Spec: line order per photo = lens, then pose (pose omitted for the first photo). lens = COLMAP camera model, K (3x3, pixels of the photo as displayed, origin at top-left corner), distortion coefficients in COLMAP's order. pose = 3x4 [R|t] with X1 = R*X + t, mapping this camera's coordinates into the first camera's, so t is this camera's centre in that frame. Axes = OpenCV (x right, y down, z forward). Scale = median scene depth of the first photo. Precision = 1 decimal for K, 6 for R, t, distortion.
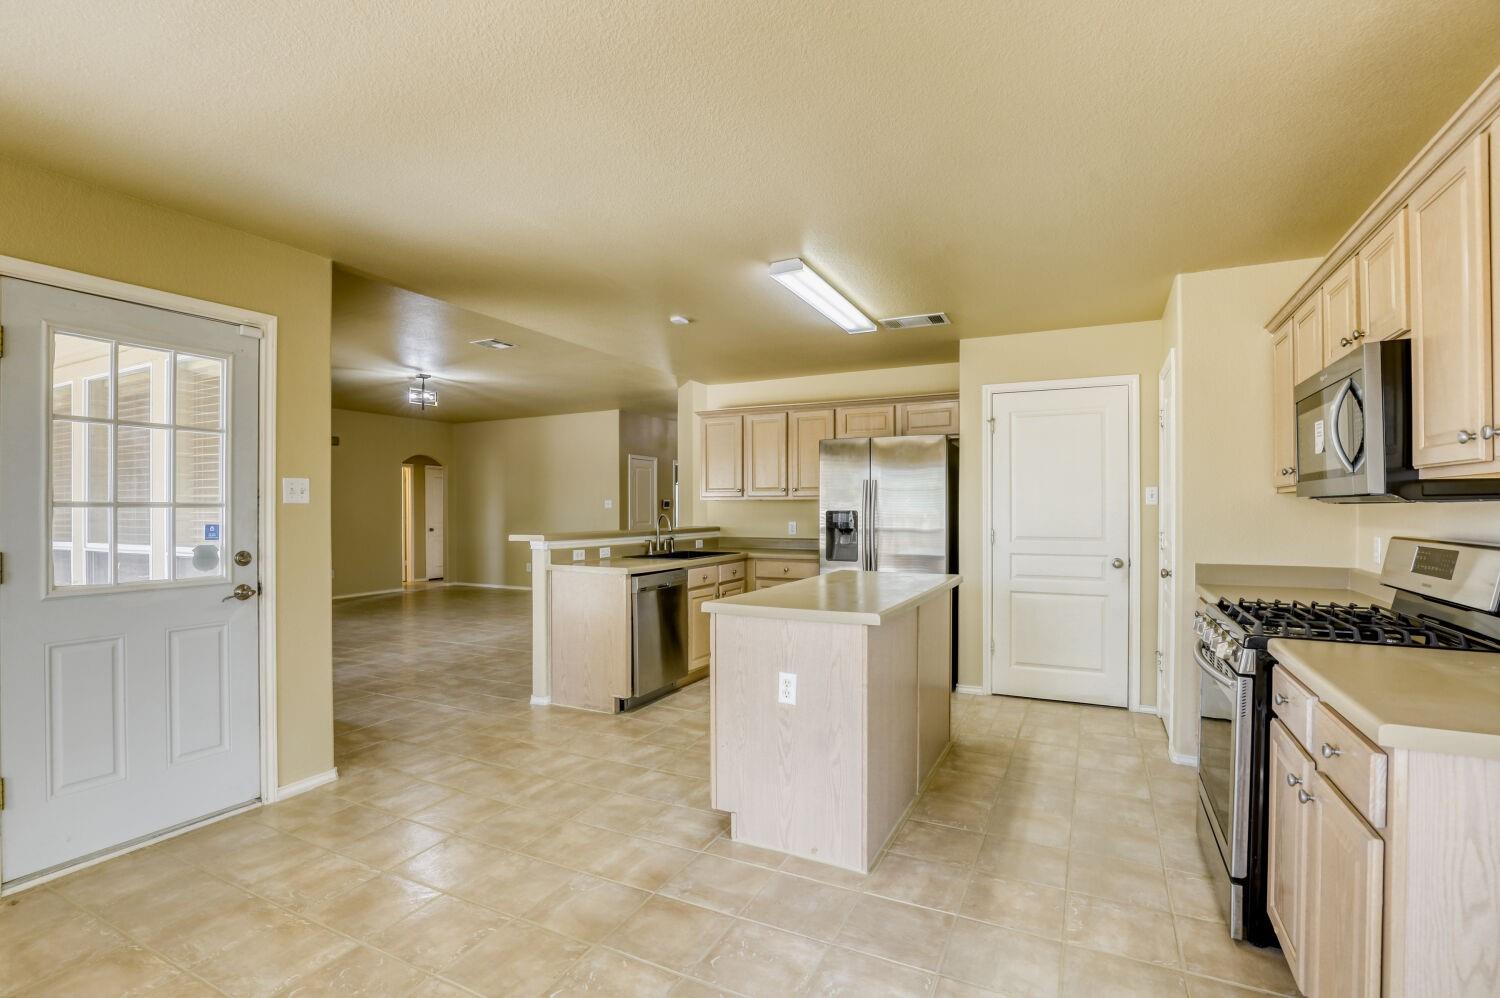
lens RADIAL K [[697.7, 0, 747.1], [0, 697.7, 511.0], [0, 0, 1]] dist [-0.009740, 0.000616]
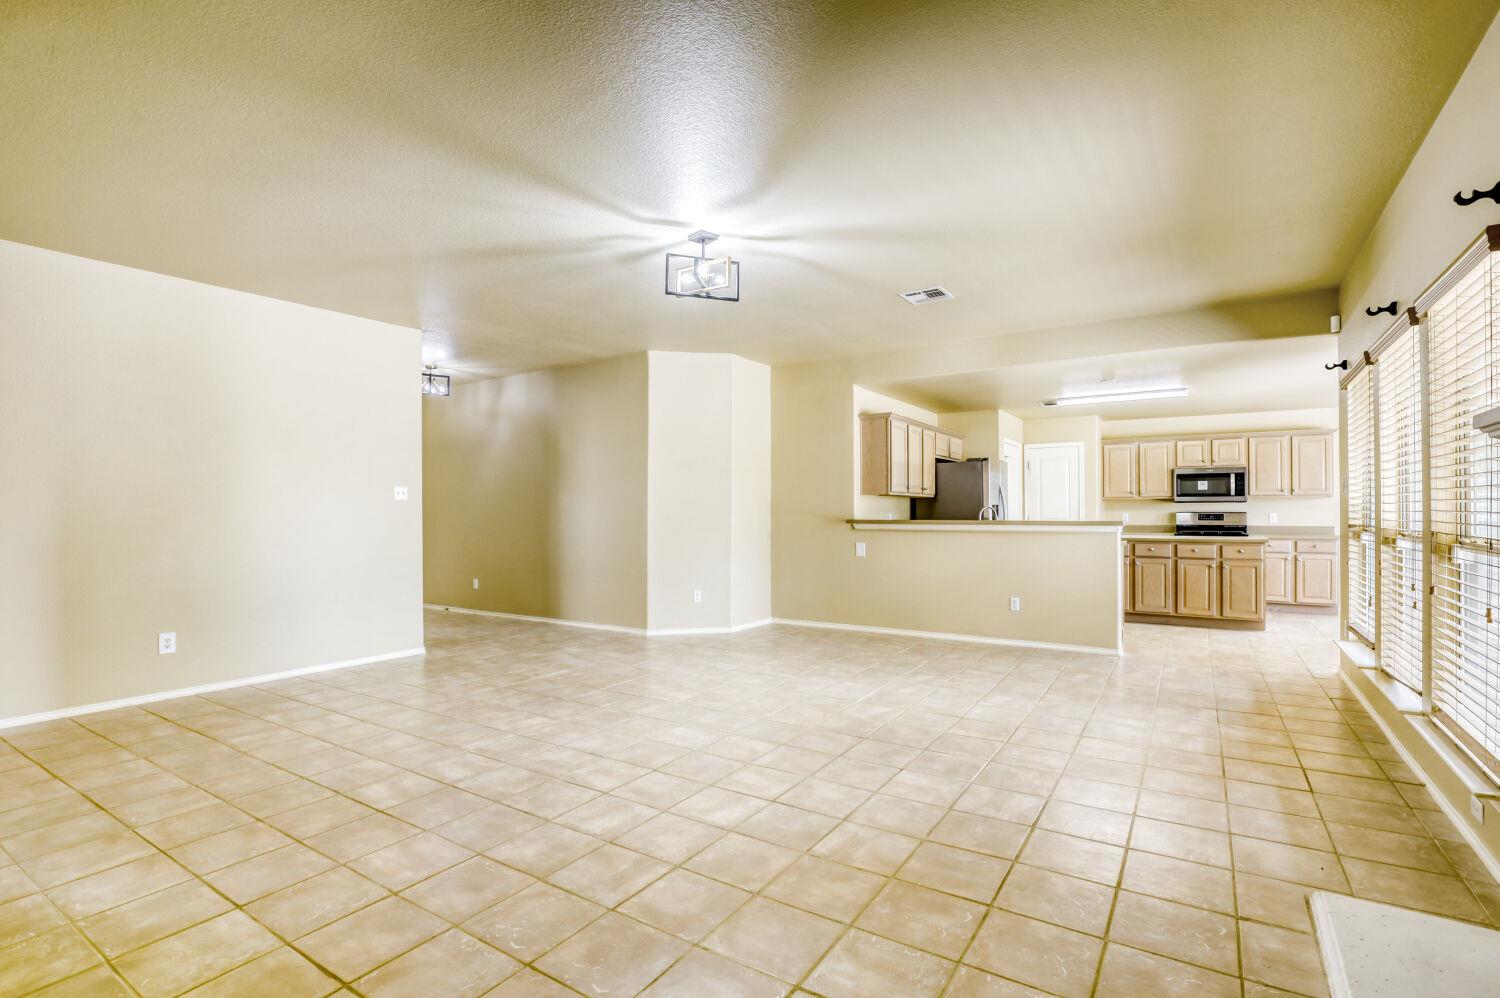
lens RADIAL K [[713.2, 0, 730.7], [0, 713.2, 505.8], [0, 0, 1]] dist [-0.027933, 0.000656]
pose [[0.131978, 0.011696, 0.991184, -1.754383], [0.005469, 0.999907, -0.012527, 0.020734], [-0.991238, 0.007074, 0.131902, 1.607728]]
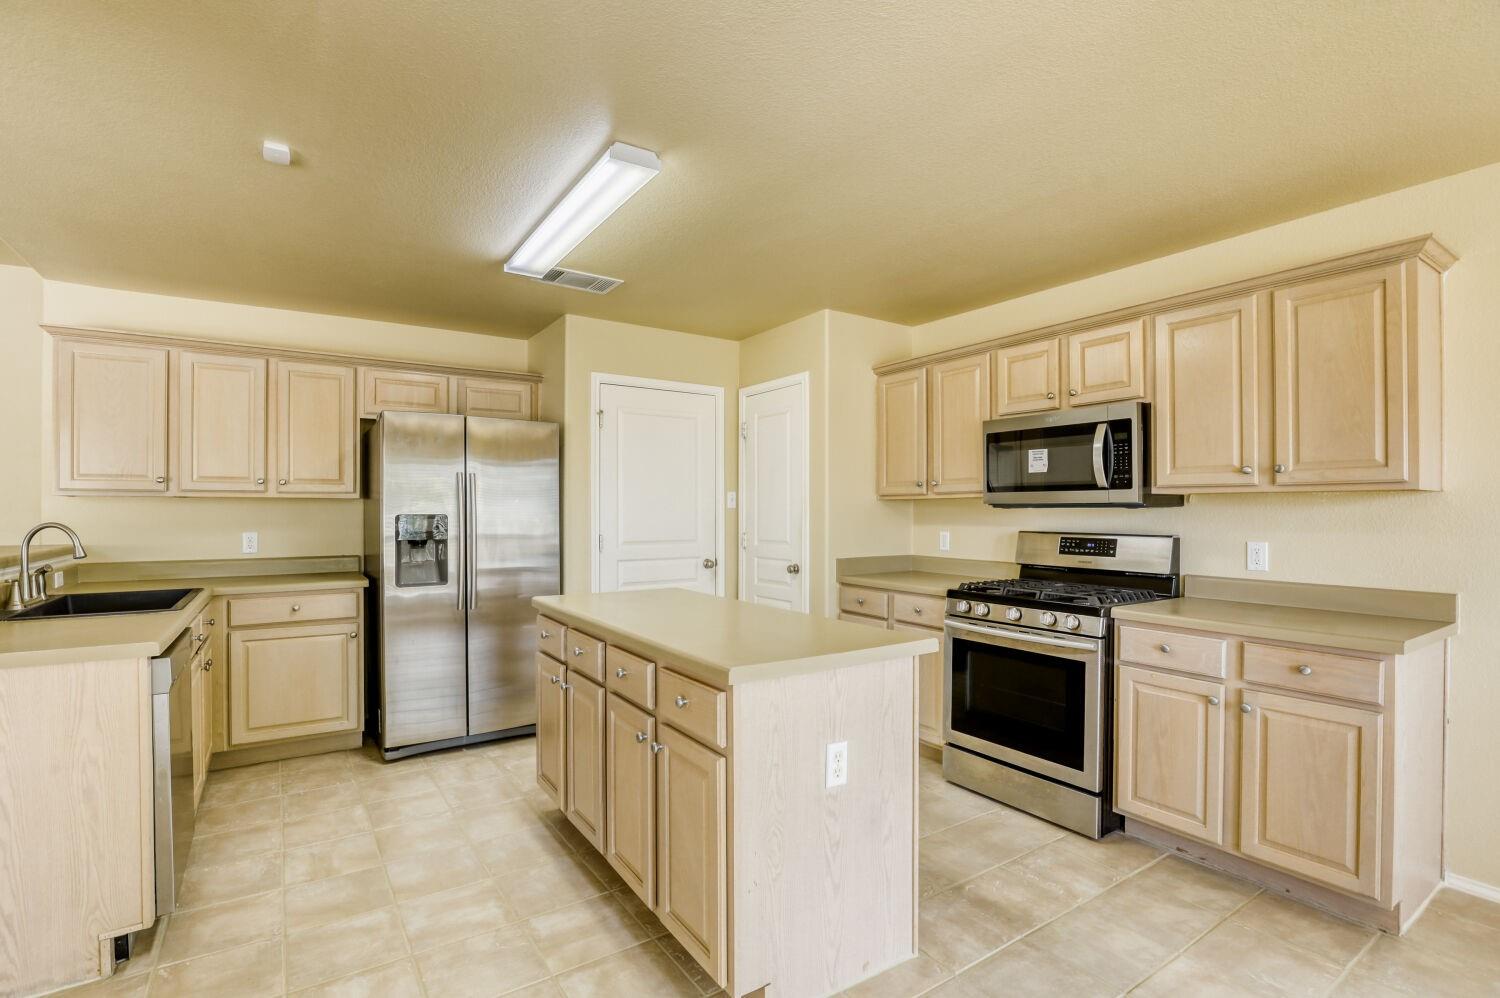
lens RADIAL K [[695.9, 0, 746.1], [0, 695.9, 511.8], [0, 0, 1]] dist [-0.018072, 0.000605]
pose [[0.500779, -0.001101, 0.865574, -0.351654], [0.002745, 0.999996, -0.000316, -0.002639], [-0.865571, 0.002534, 0.500780, 0.420919]]
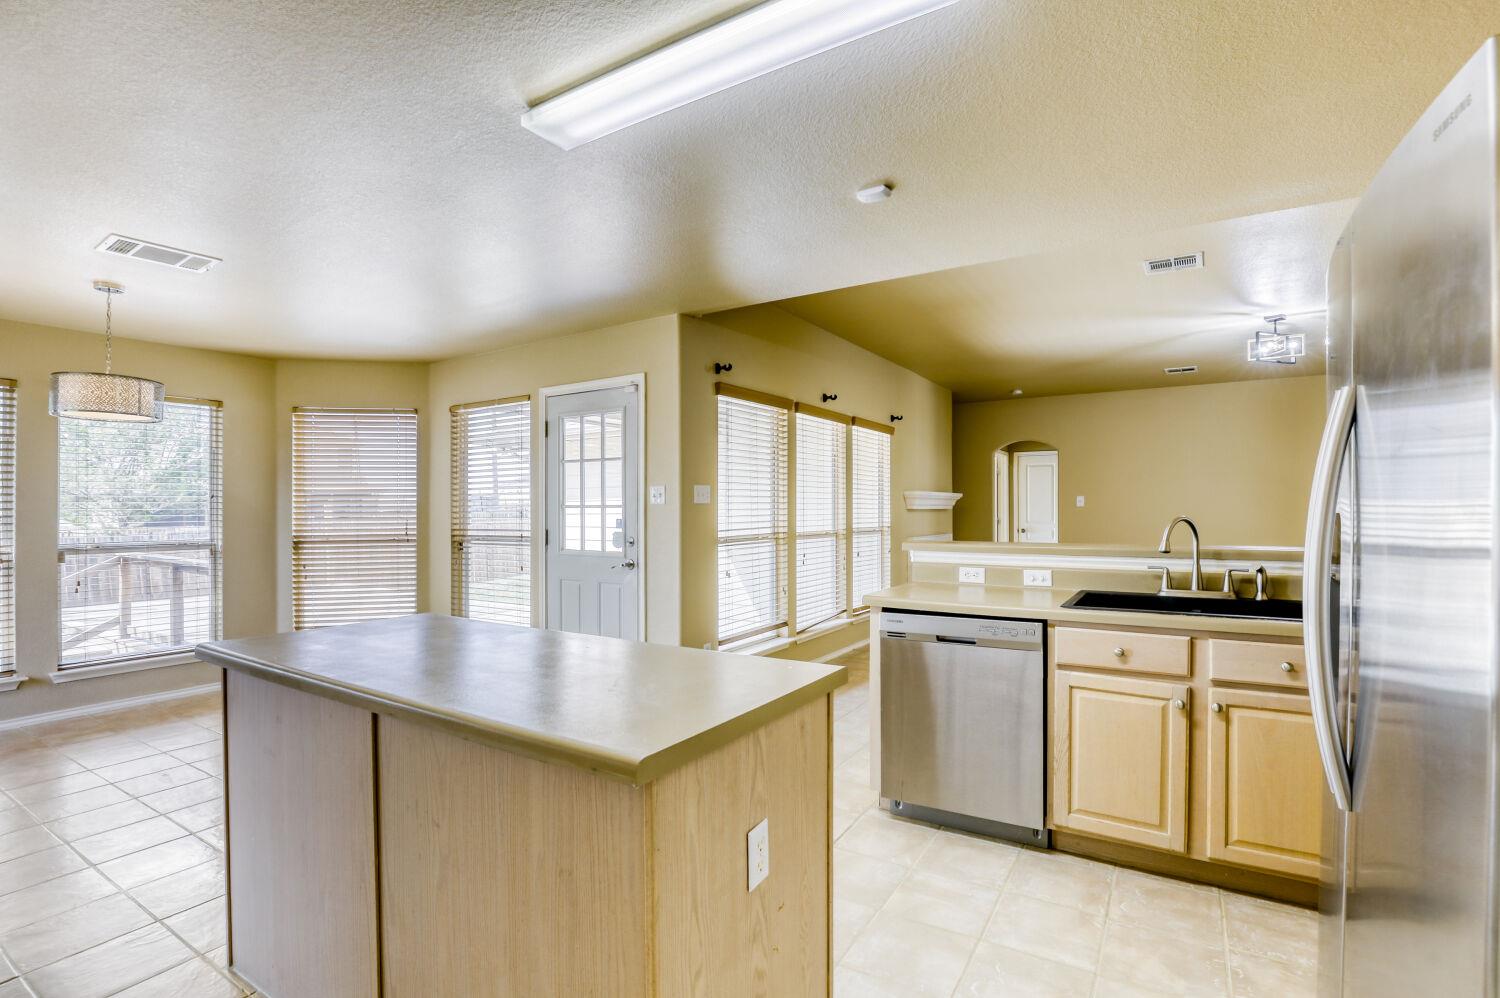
lens RADIAL K [[697.0, 0, 752.1], [0, 697.0, 504.6], [0, 0, 1]] dist [-0.056103, 0.010574]
pose [[-0.086719, -0.002744, -0.996229, 0.481416], [0.001975, 0.999994, -0.002926, -0.004395], [0.996231, -0.002221, -0.086713, 0.910975]]
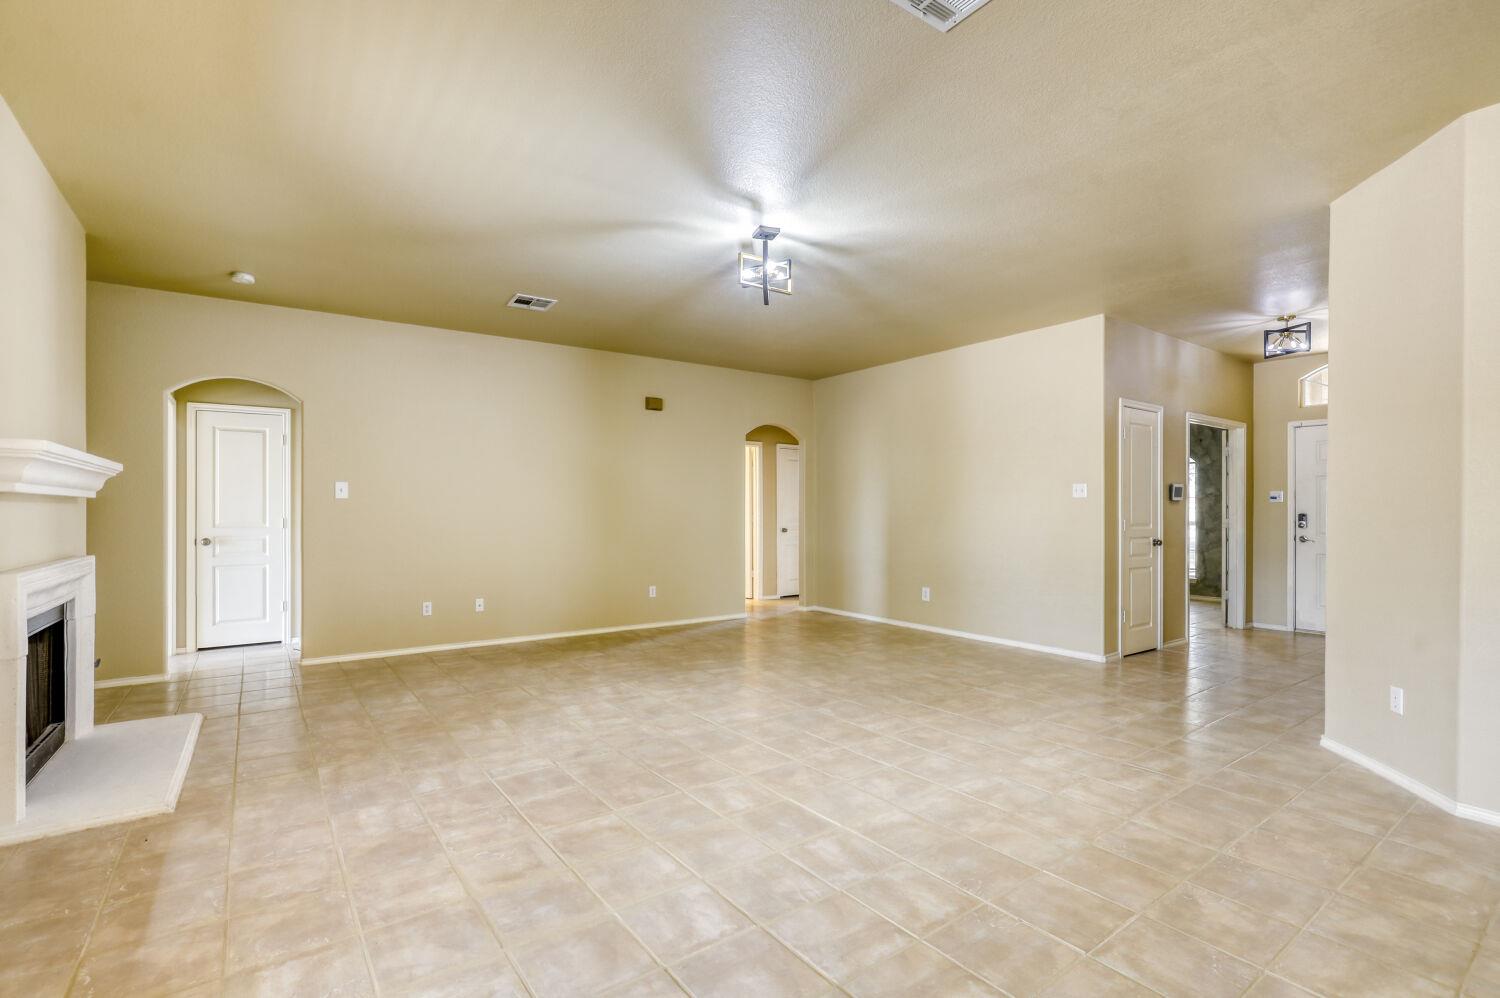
lens RADIAL K [[696.1, 0, 724.1], [0, 696.1, 510.9], [0, 0, 1]] dist [-0.000895, 0.000283]
pose [[0.869150, 0.004838, -0.494525, -0.415751], [-0.004162, 0.999988, 0.002469, 0.013960], [0.494531, -0.000087, 0.869160, 0.943679]]
